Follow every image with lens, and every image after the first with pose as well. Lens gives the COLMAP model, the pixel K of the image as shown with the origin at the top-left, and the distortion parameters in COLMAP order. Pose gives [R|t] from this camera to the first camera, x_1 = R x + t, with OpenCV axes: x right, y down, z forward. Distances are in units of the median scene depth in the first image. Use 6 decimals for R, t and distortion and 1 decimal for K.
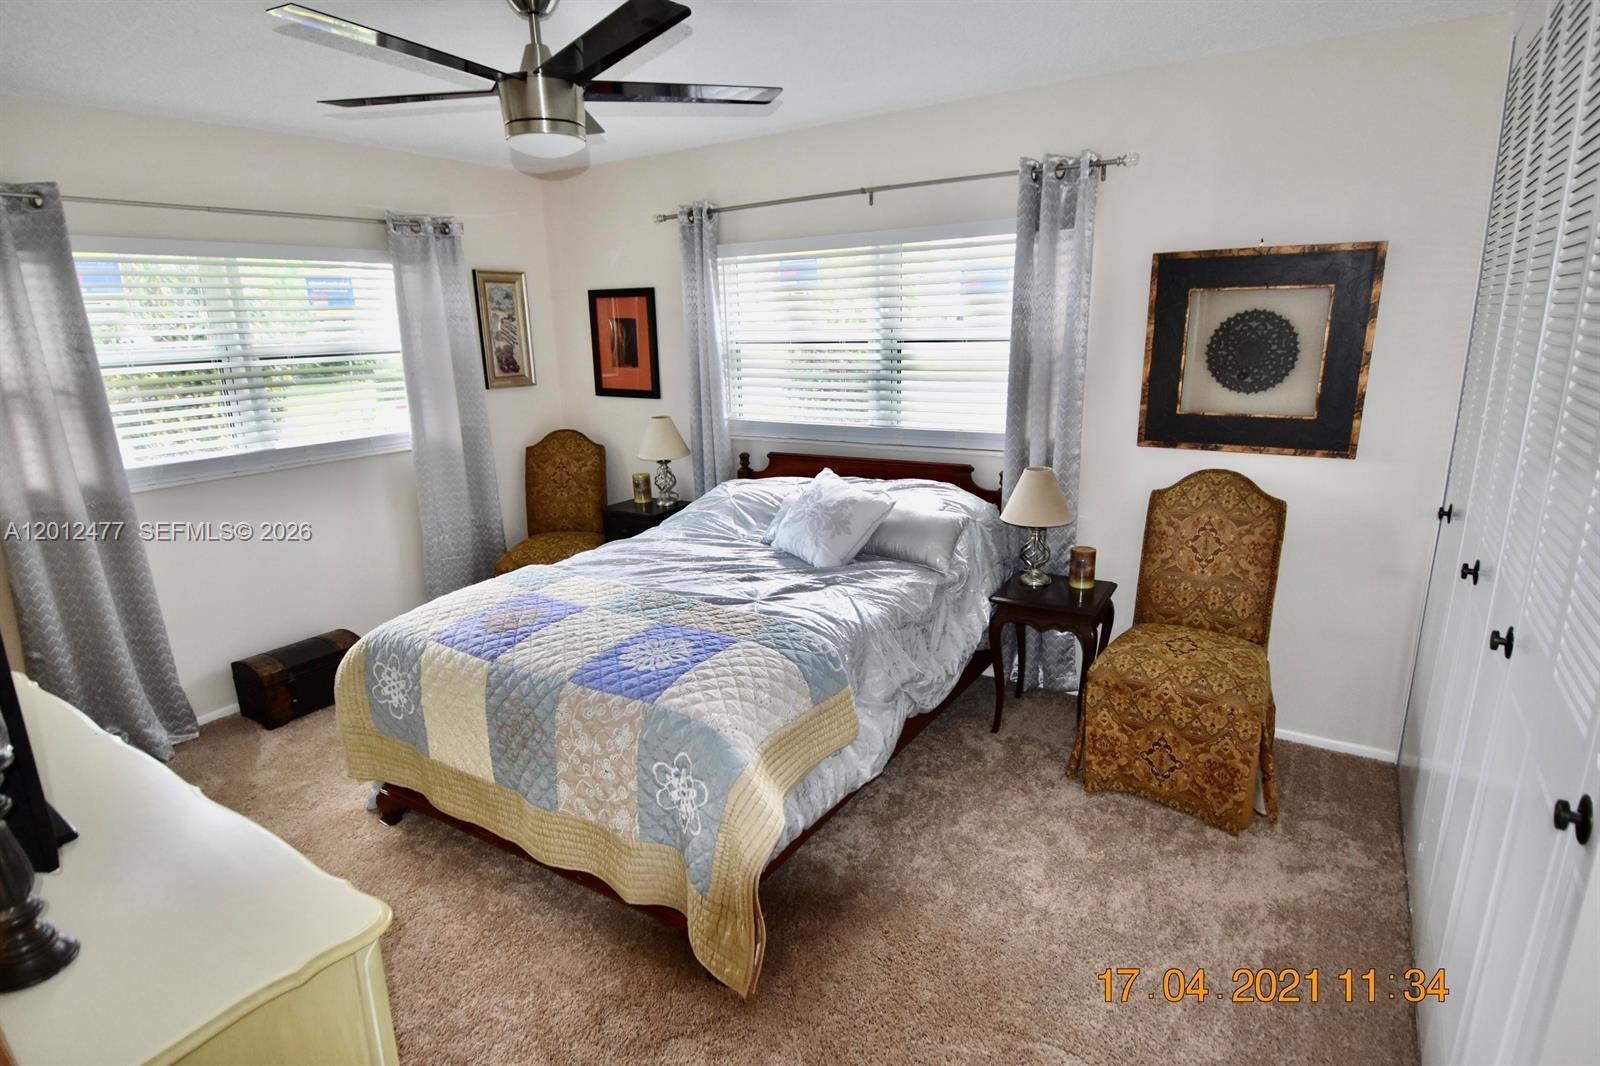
lens RADIAL K [[822.3, 0, 800.0], [0, 822.3, 533.0], [0, 0, 1]] dist [0.000163, -0.000026]
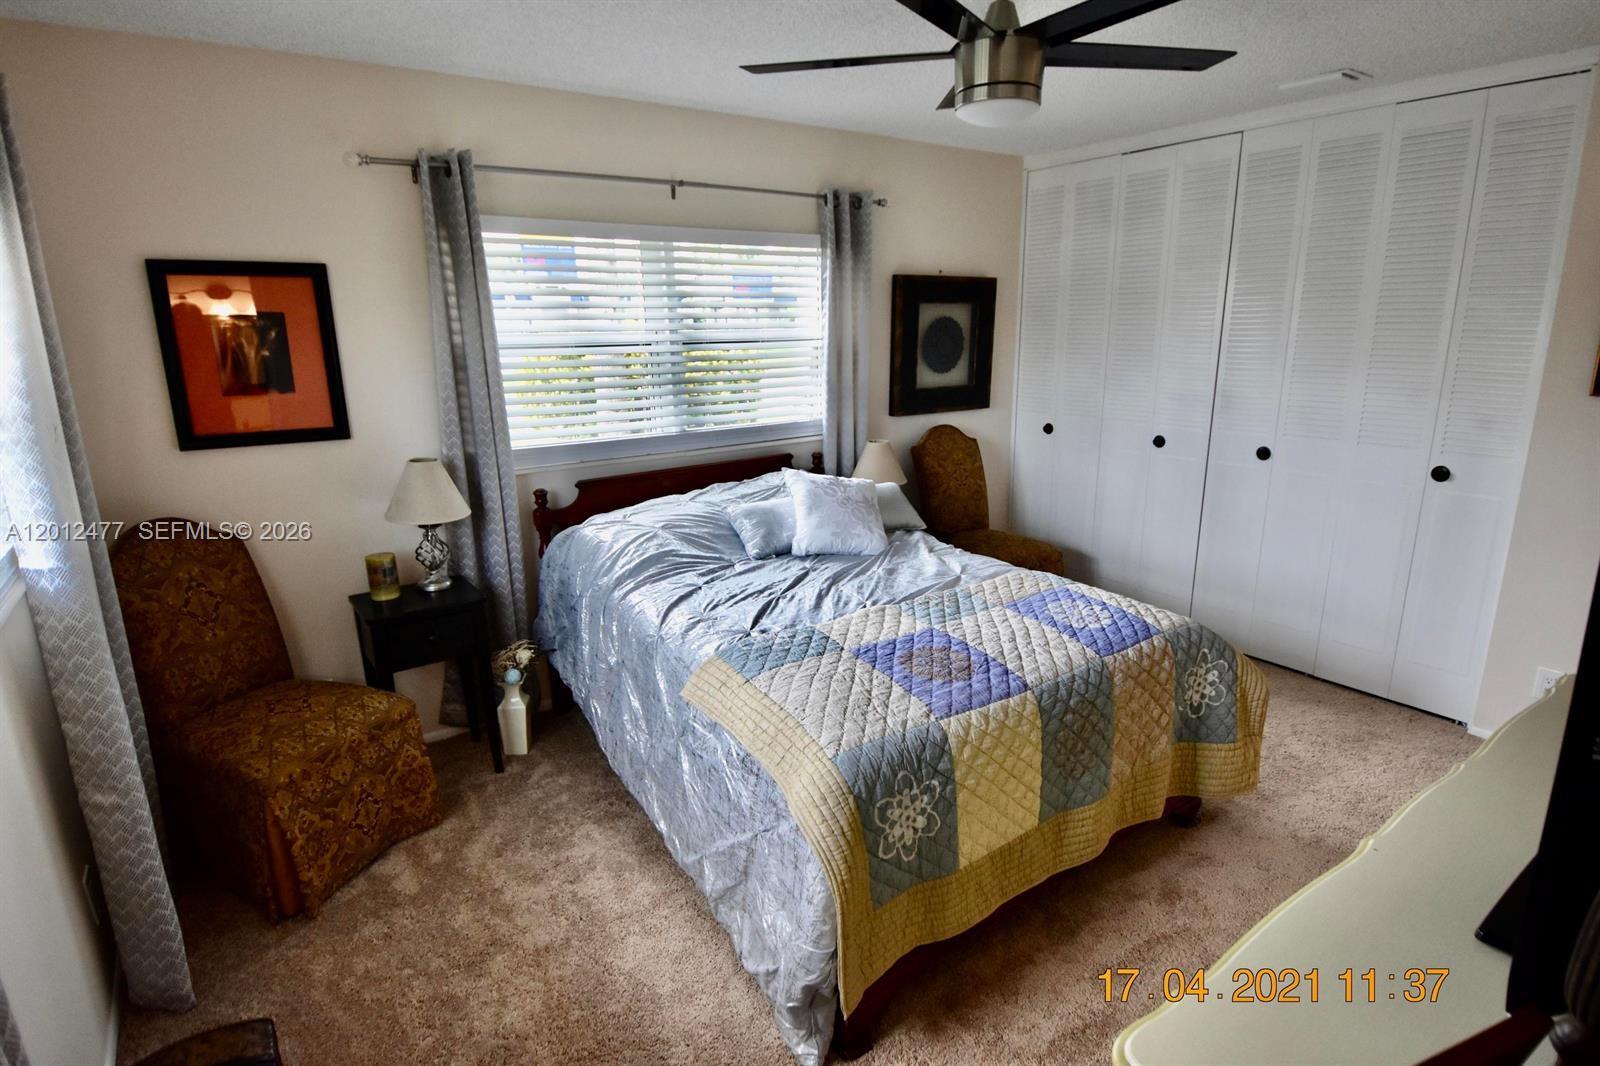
lens RADIAL K [[839.7, 0, 800.0], [0, 839.7, 533.0], [0, 0, 1]] dist [-0.002256, -0.000587]
pose [[0.362374, -0.207152, 0.908721, -0.956291], [0.234659, 0.963858, 0.126145, -0.135413], [-0.902009, 0.167528, 0.397887, 0.641429]]
